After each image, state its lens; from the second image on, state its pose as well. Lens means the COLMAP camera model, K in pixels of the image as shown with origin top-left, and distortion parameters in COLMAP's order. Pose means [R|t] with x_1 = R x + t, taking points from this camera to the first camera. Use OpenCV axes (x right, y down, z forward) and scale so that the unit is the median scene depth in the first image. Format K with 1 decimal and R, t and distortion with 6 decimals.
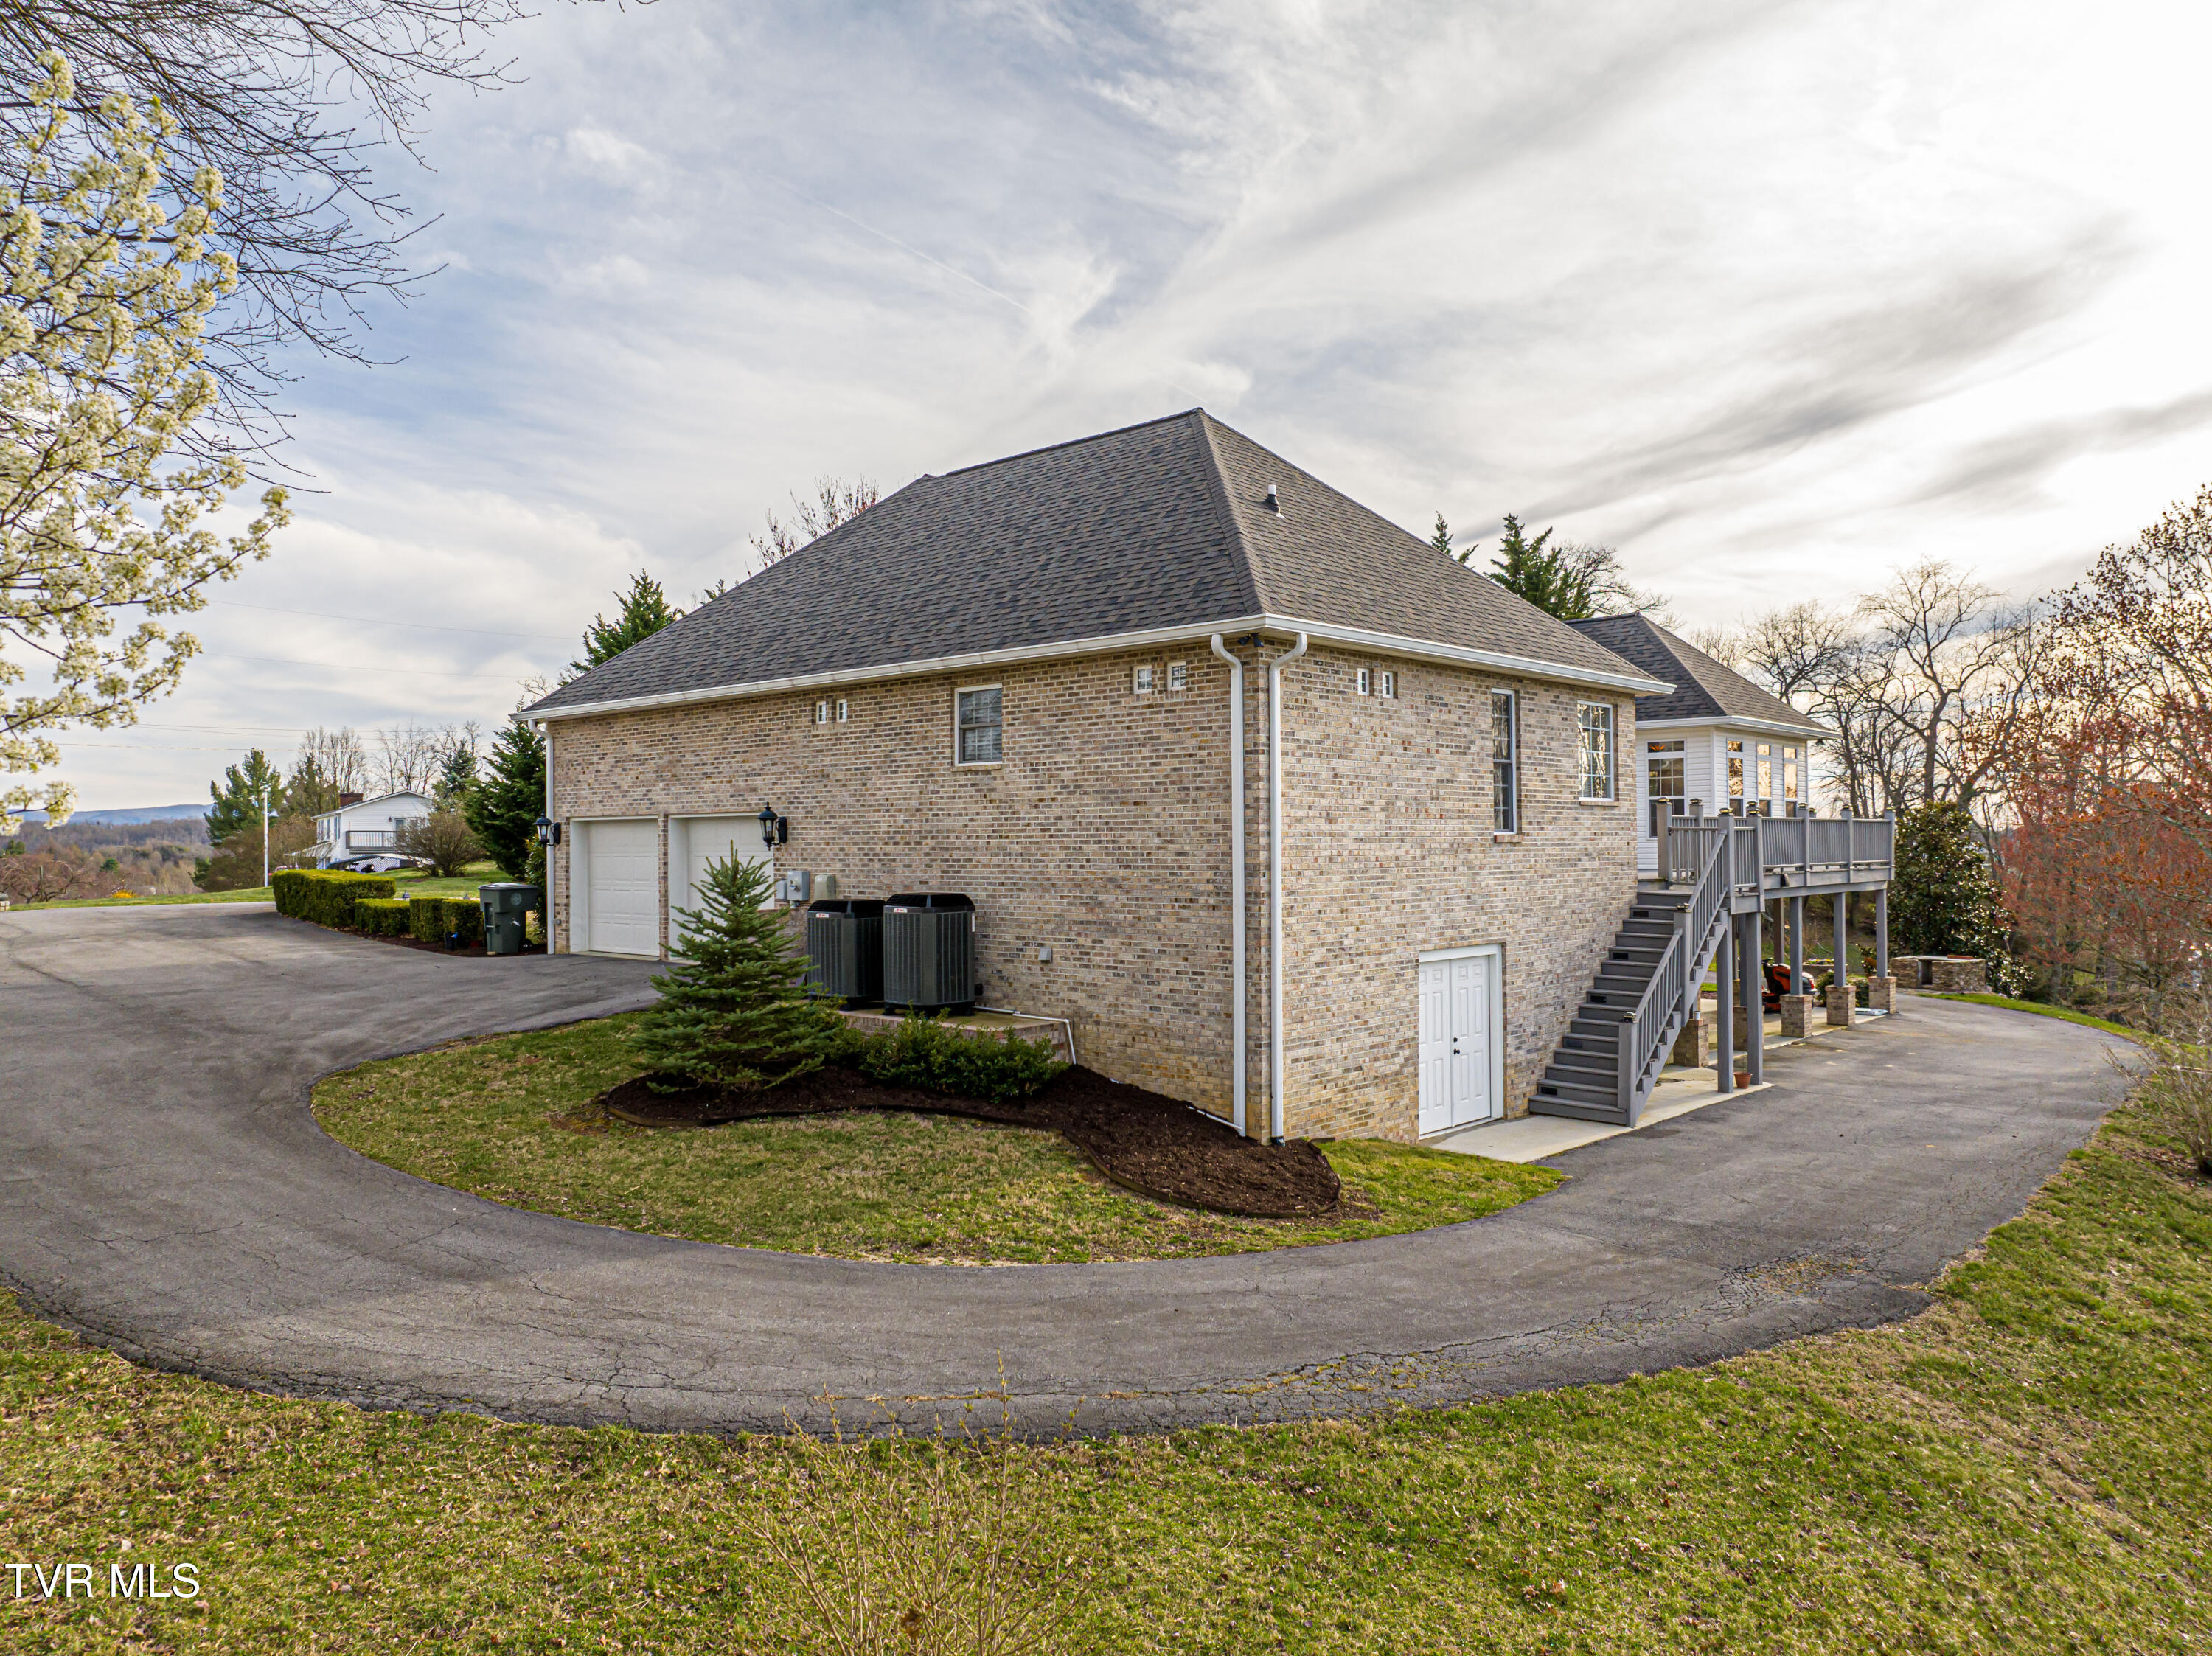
lens RADIAL K [[1556.1, 0, 1103.9], [0, 1556.1, 830.4], [0, 0, 1]] dist [-0.038791, 0.005554]
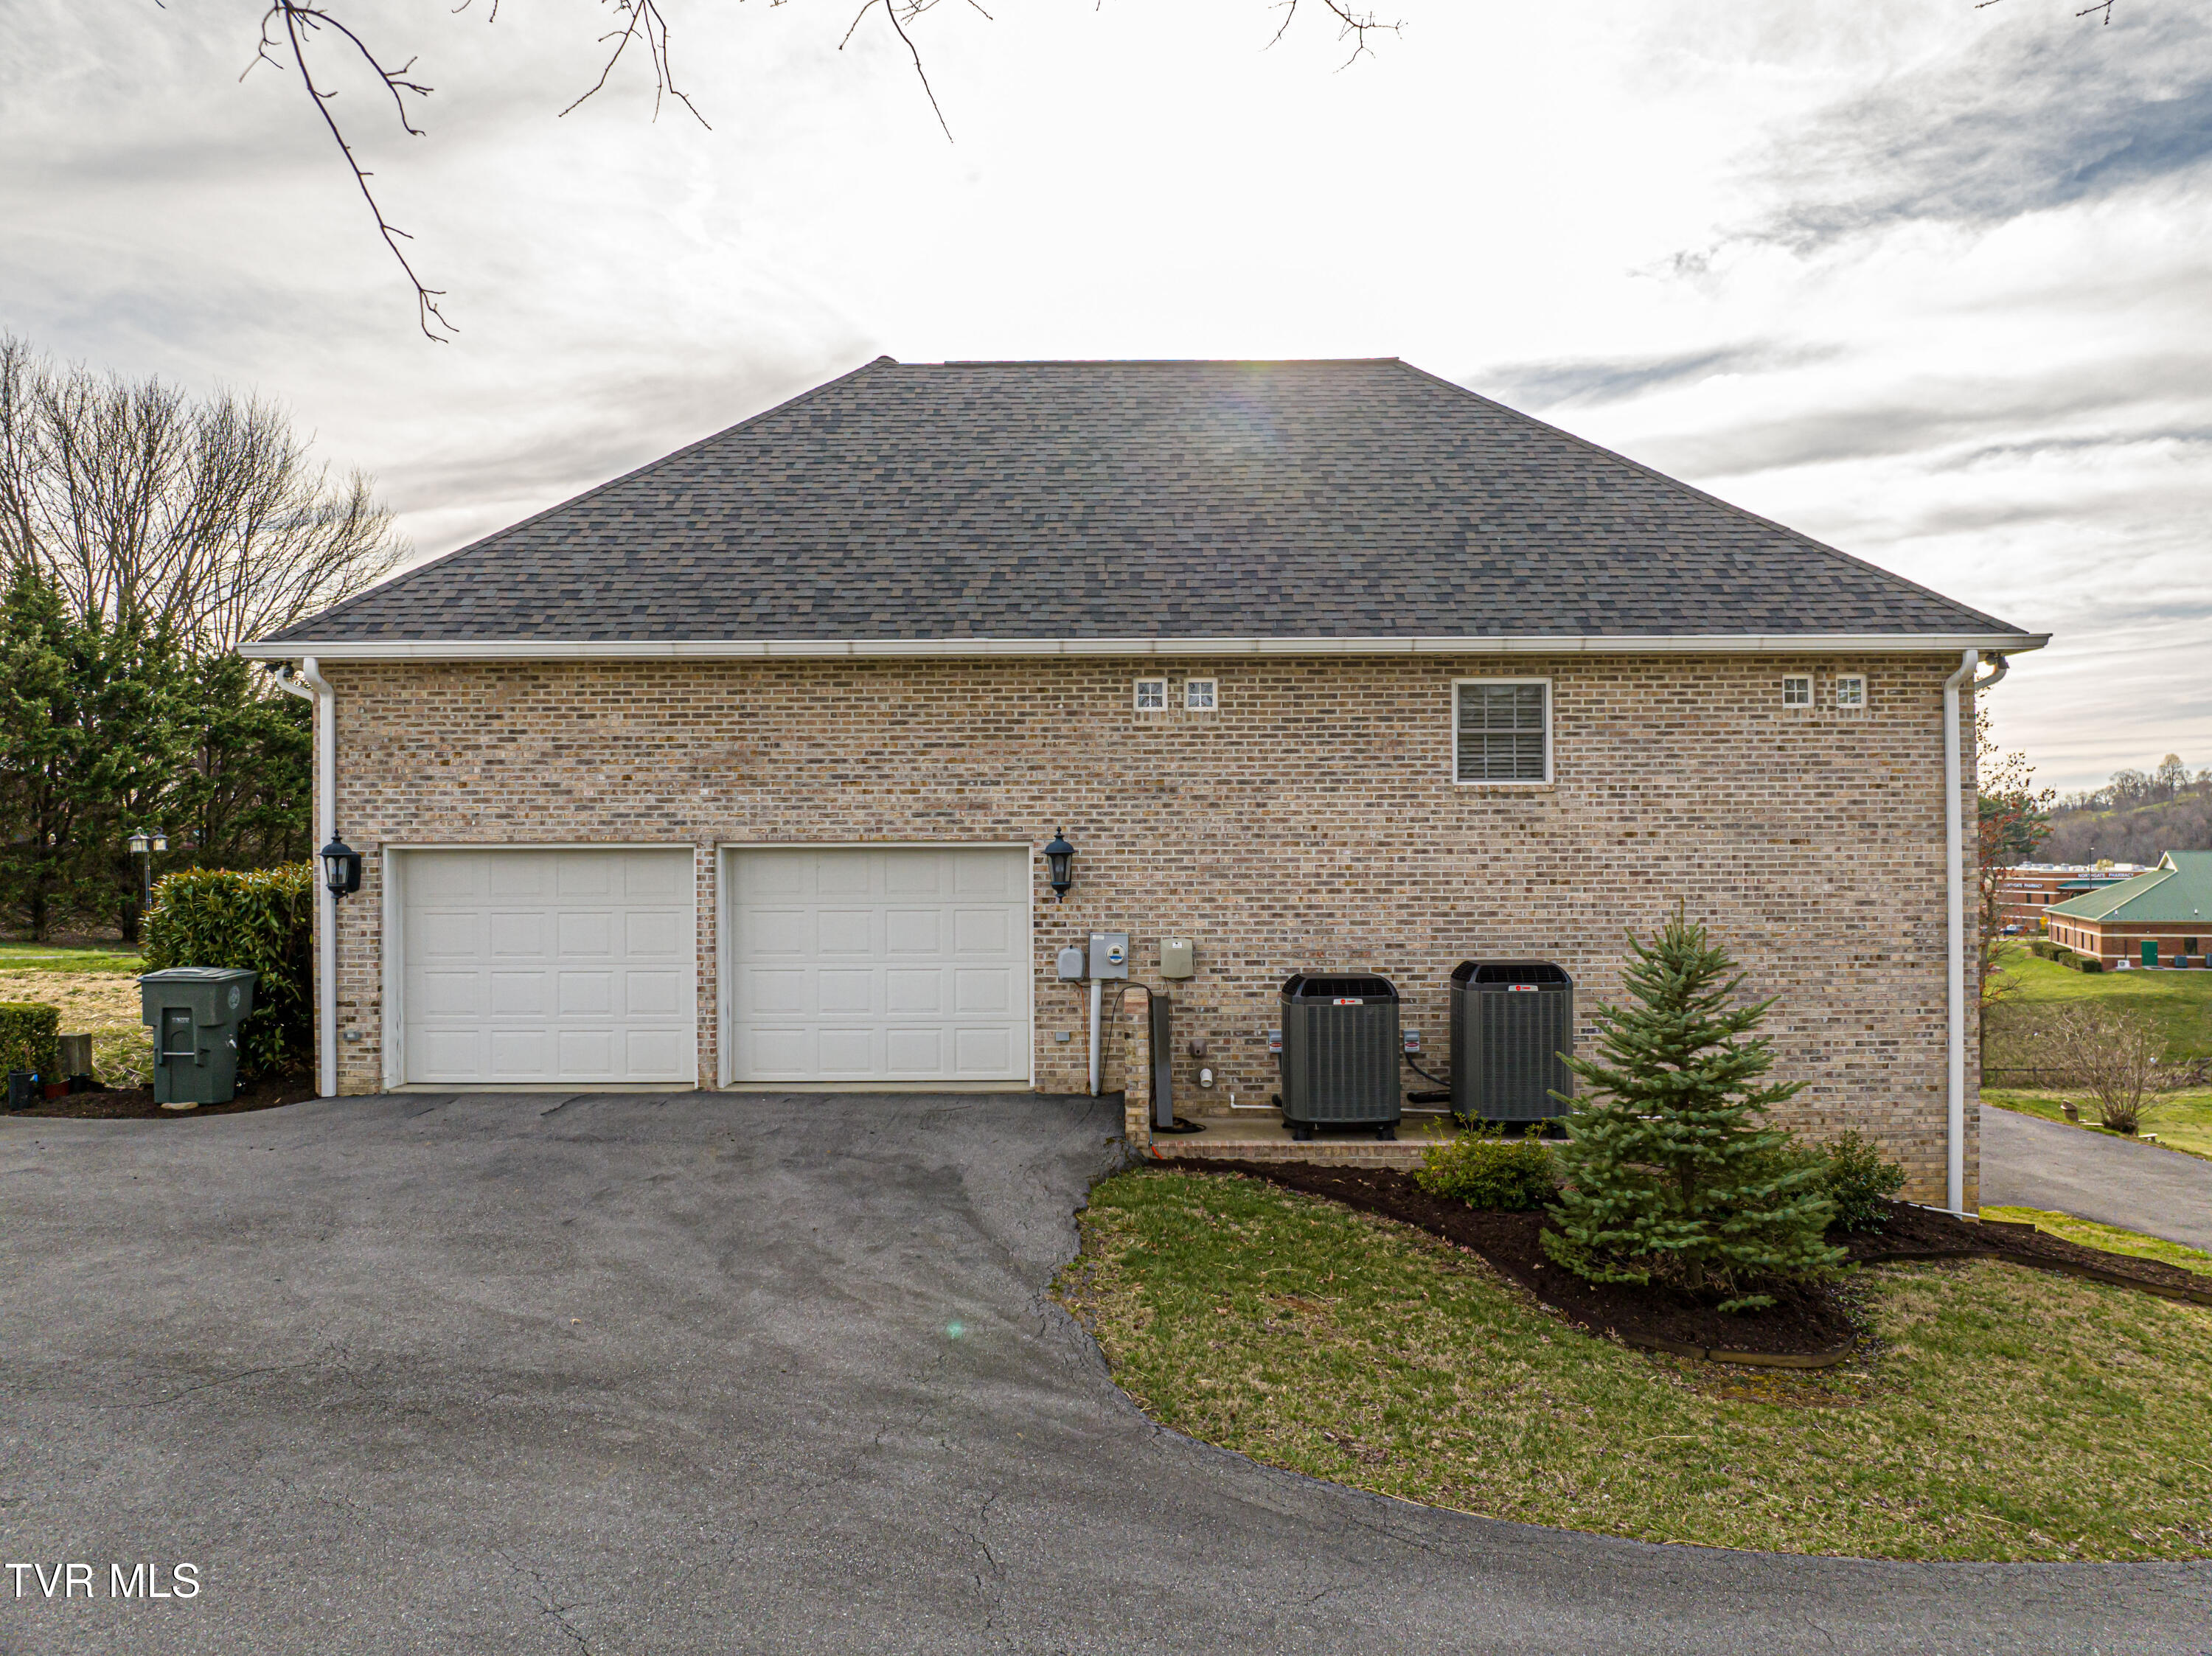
lens RADIAL K [[1514.1, 0, 1105.6], [0, 1514.1, 828.0], [0, 0, 1]] dist [-0.031296, -0.002257]
pose [[0.735983, 0.010751, 0.676915, -0.742240], [-0.005033, 0.999933, -0.010409, -0.013718], [-0.676982, 0.004254, 0.735988, 0.626909]]
